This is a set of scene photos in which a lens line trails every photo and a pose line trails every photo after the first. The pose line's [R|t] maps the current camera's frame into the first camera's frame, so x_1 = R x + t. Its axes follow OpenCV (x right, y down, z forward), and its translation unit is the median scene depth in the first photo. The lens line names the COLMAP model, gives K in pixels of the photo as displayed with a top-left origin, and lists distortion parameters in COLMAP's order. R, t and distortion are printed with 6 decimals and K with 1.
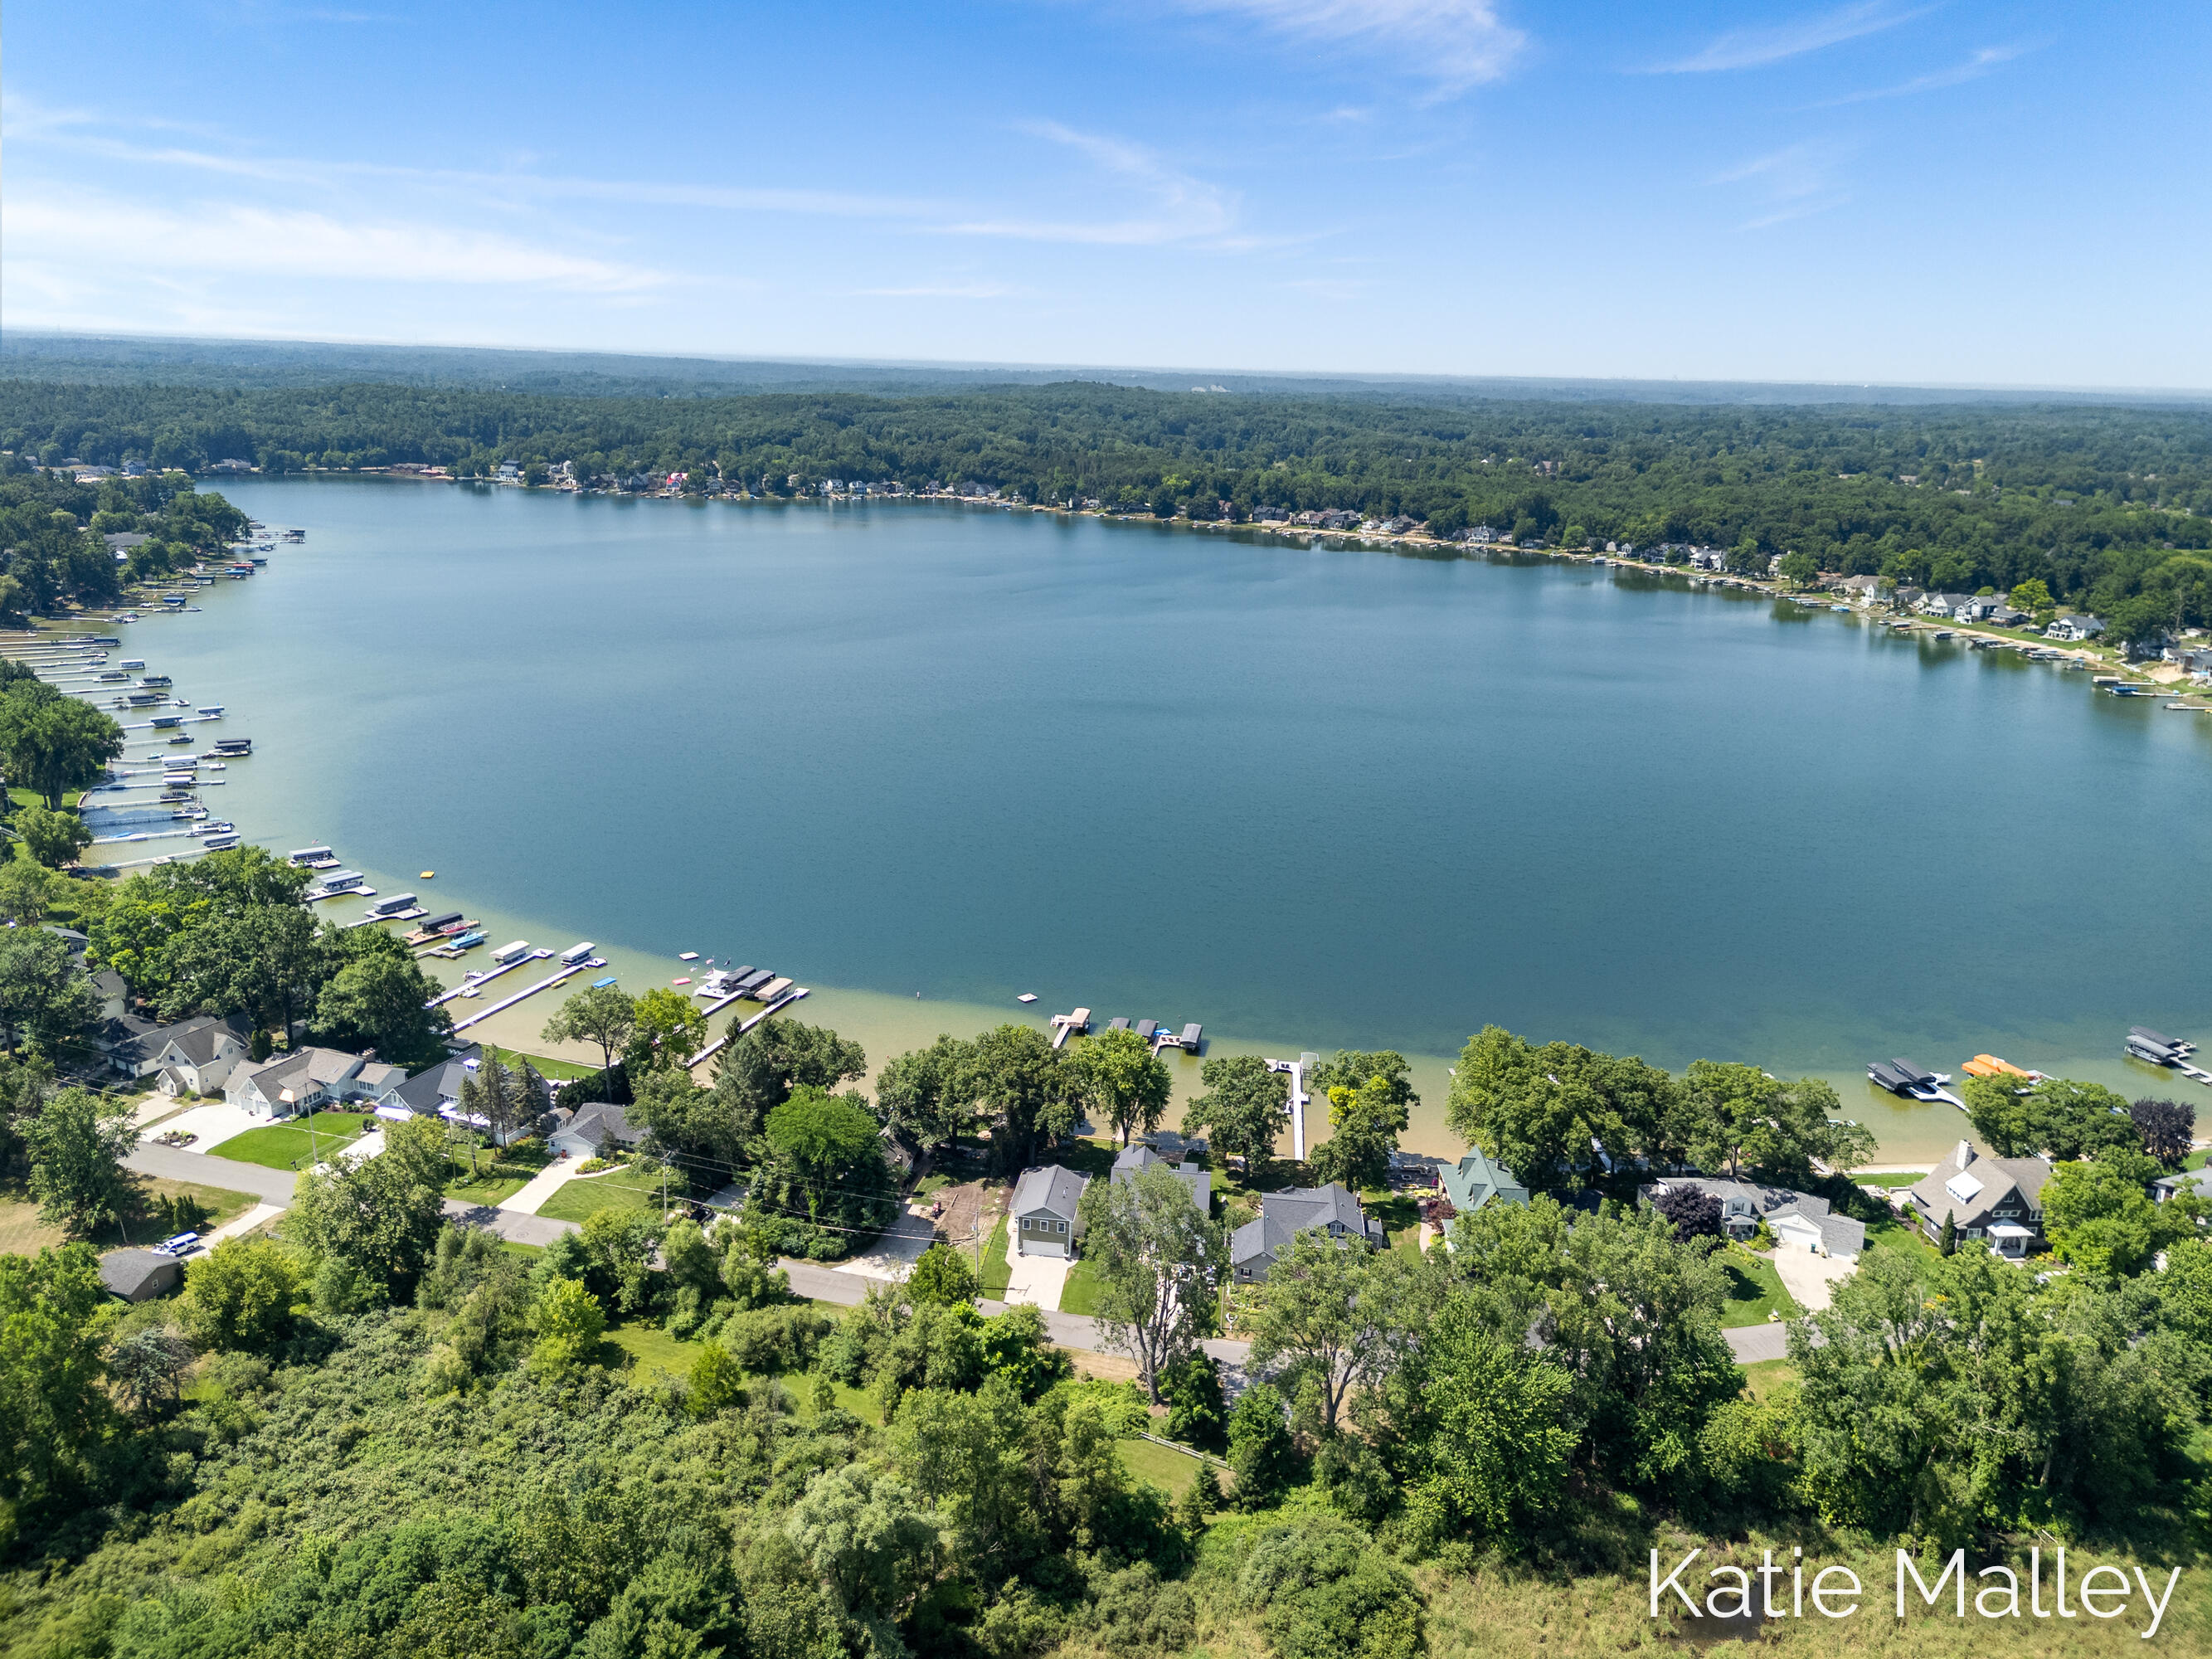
lens RADIAL K [[1613.7, 0, 1106.0], [0, 1613.7, 829.5], [0, 0, 1]] dist [0.059564, -0.031017]
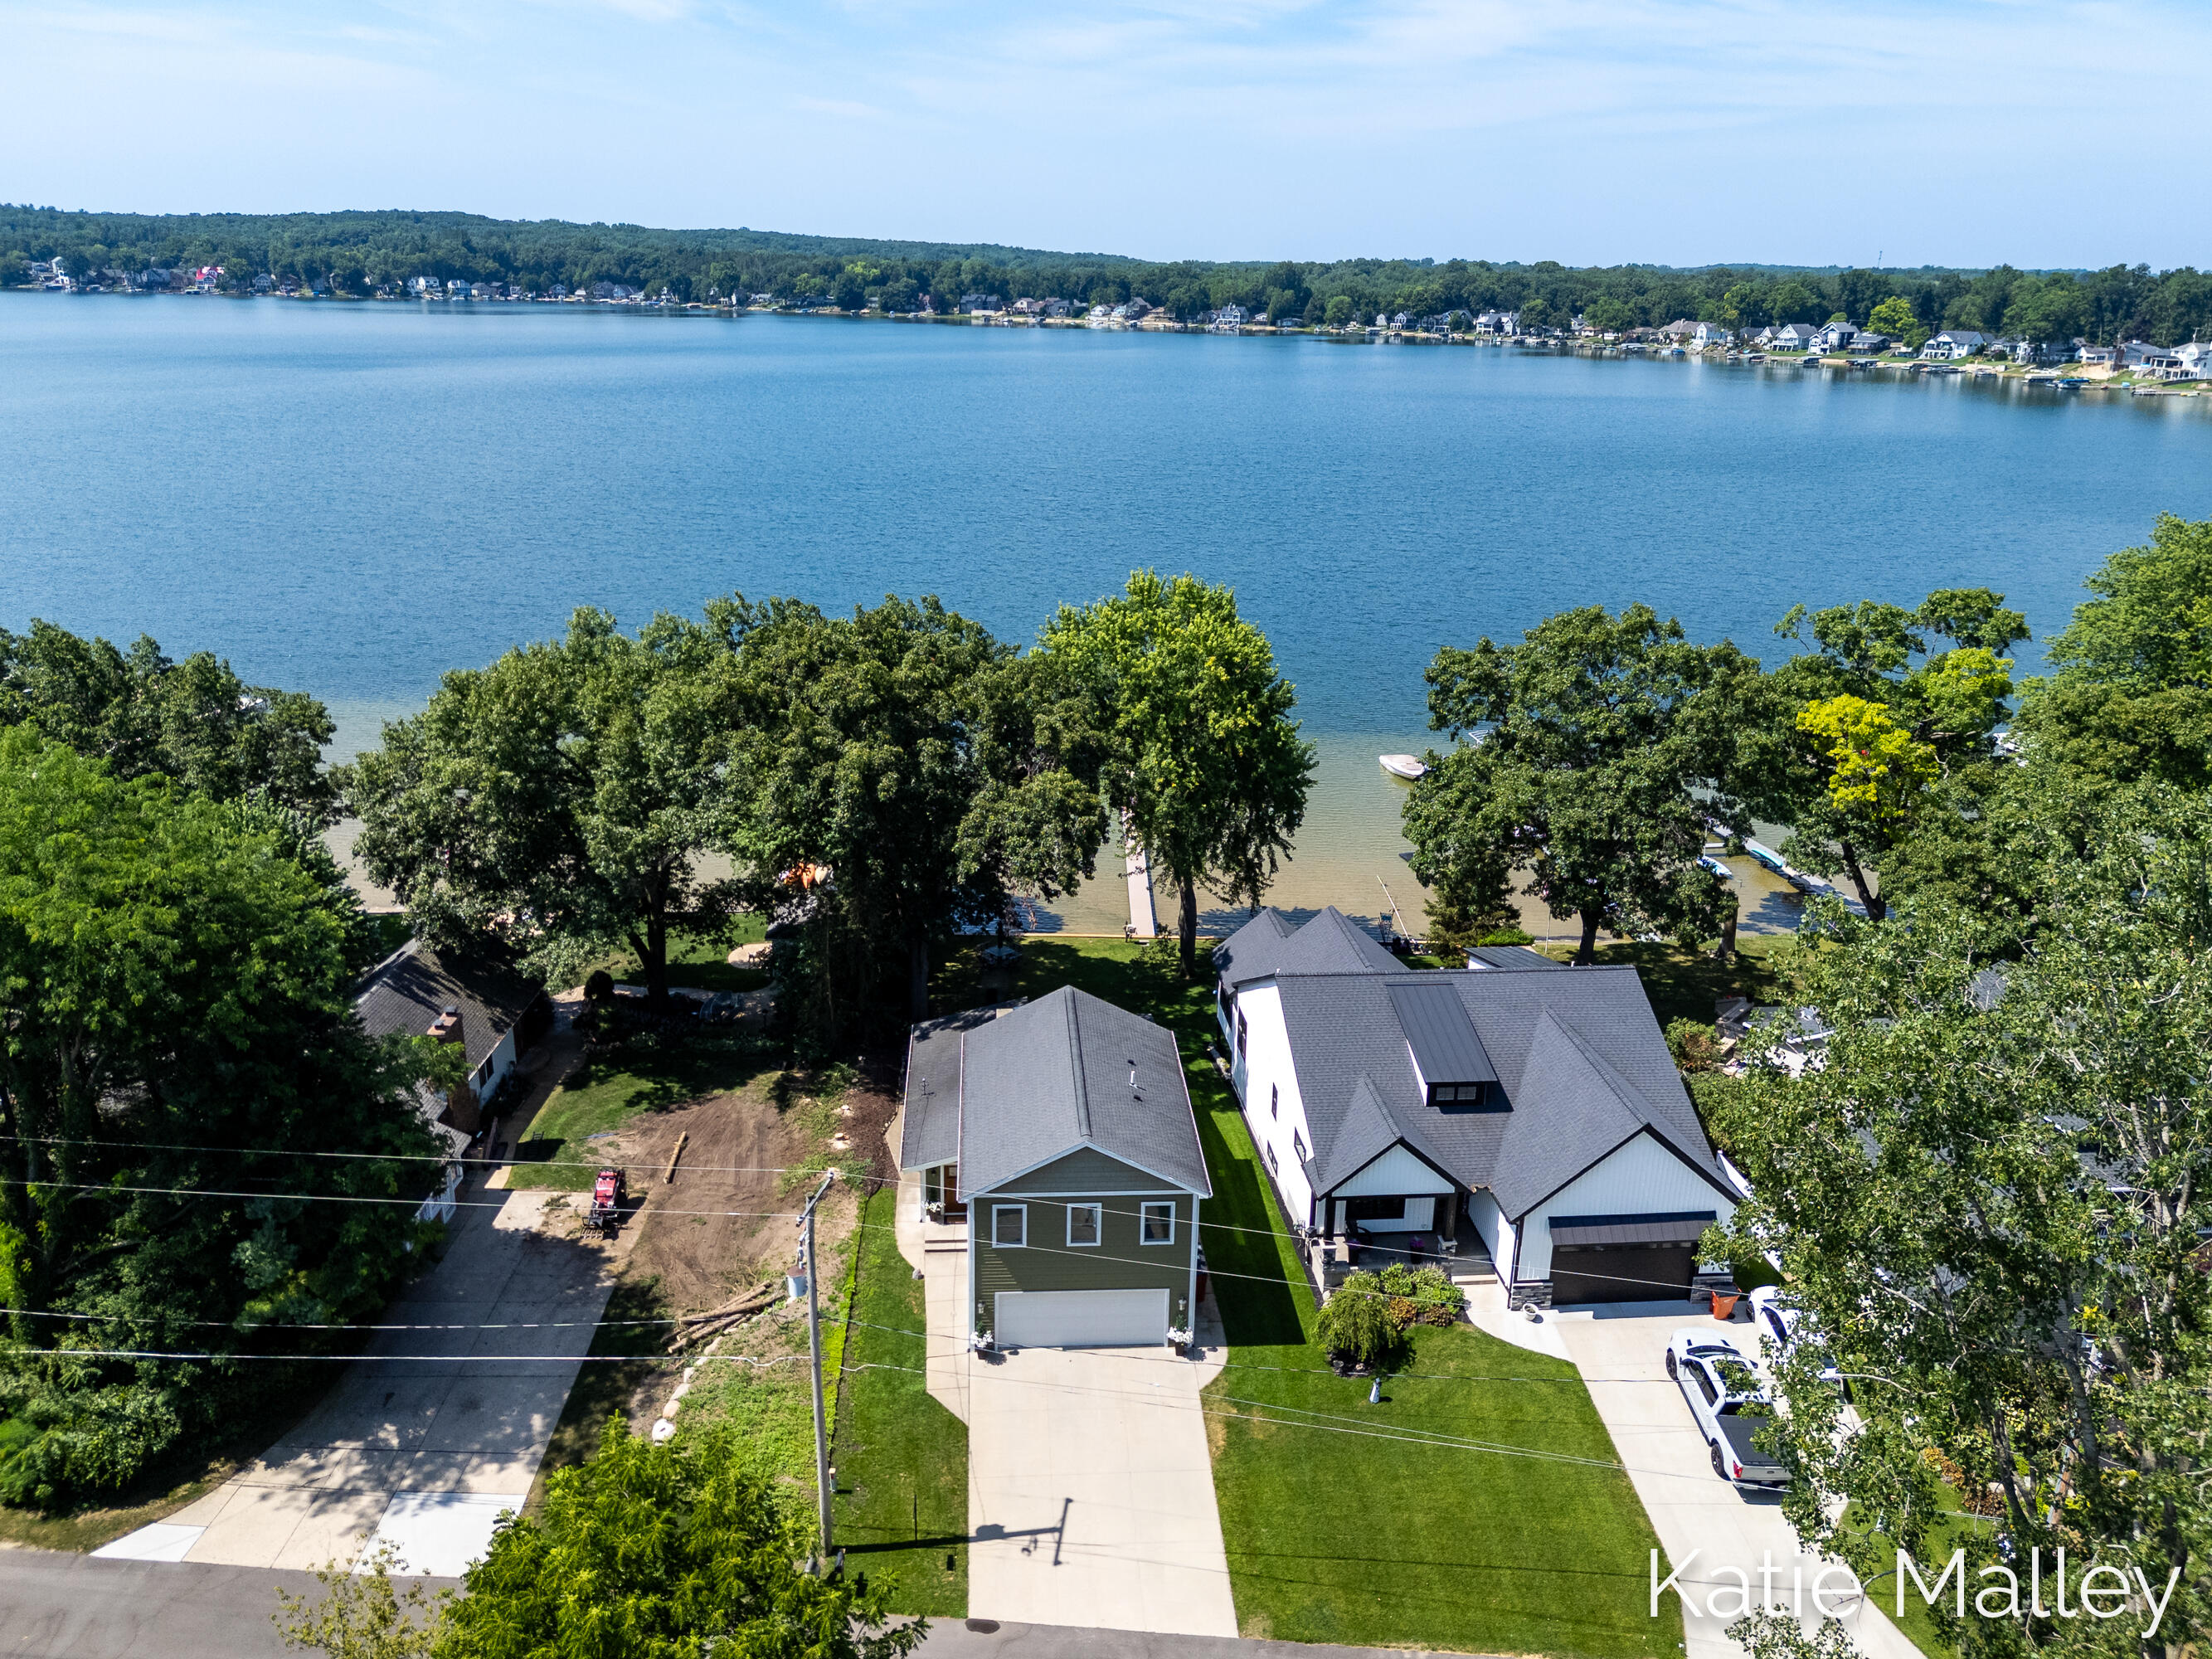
lens RADIAL K [[1632.8, 0, 1106.0], [0, 1632.8, 829.5], [0, 0, 1]] dist [0.066195, -0.042793]
pose [[0.979757, -0.070223, 0.187467, -0.059764], [0.060163, 0.996453, 0.058834, 0.136869], [-0.190934, -0.046364, 0.980507, 0.606343]]
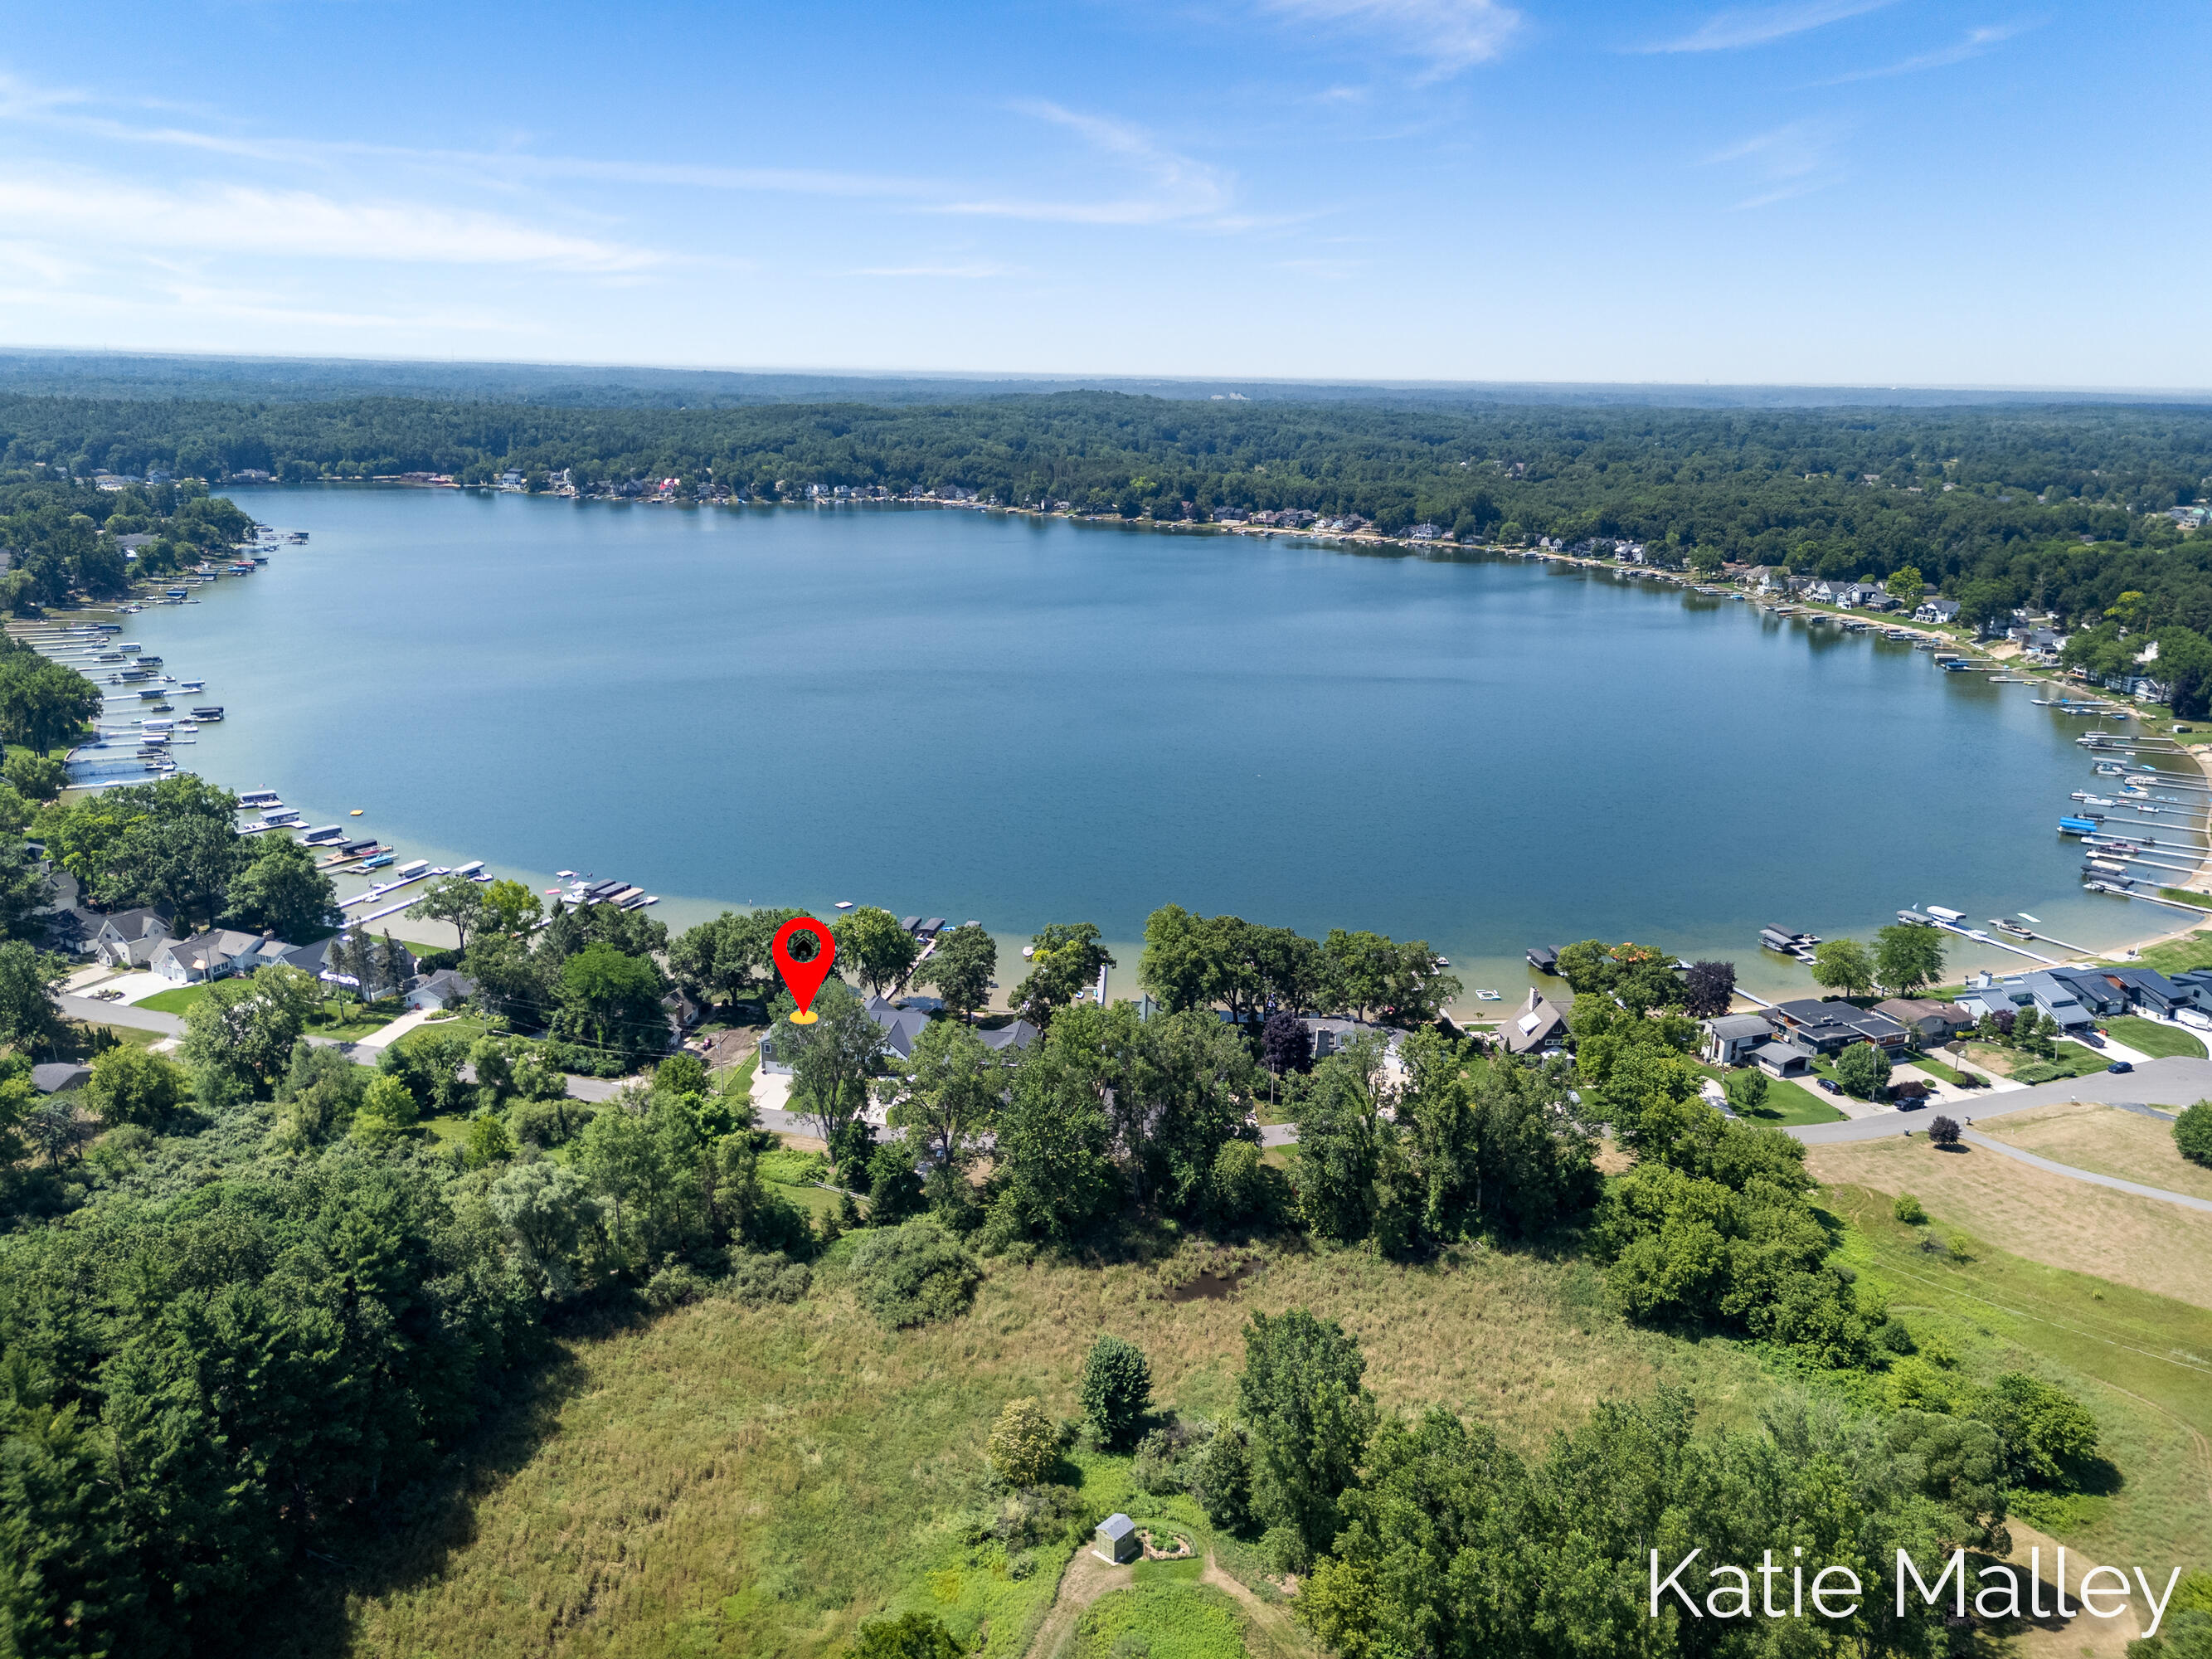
lens RADIAL K [[1613.7, 0, 1106.0], [0, 1613.7, 829.5], [0, 0, 1]] dist [0.059564, -0.031017]
pose [[0.999776, -0.002207, -0.021030, 0.190016], [0.002090, 0.999982, -0.005555, 0.064204], [0.021042, 0.005510, 0.999763, -0.199374]]
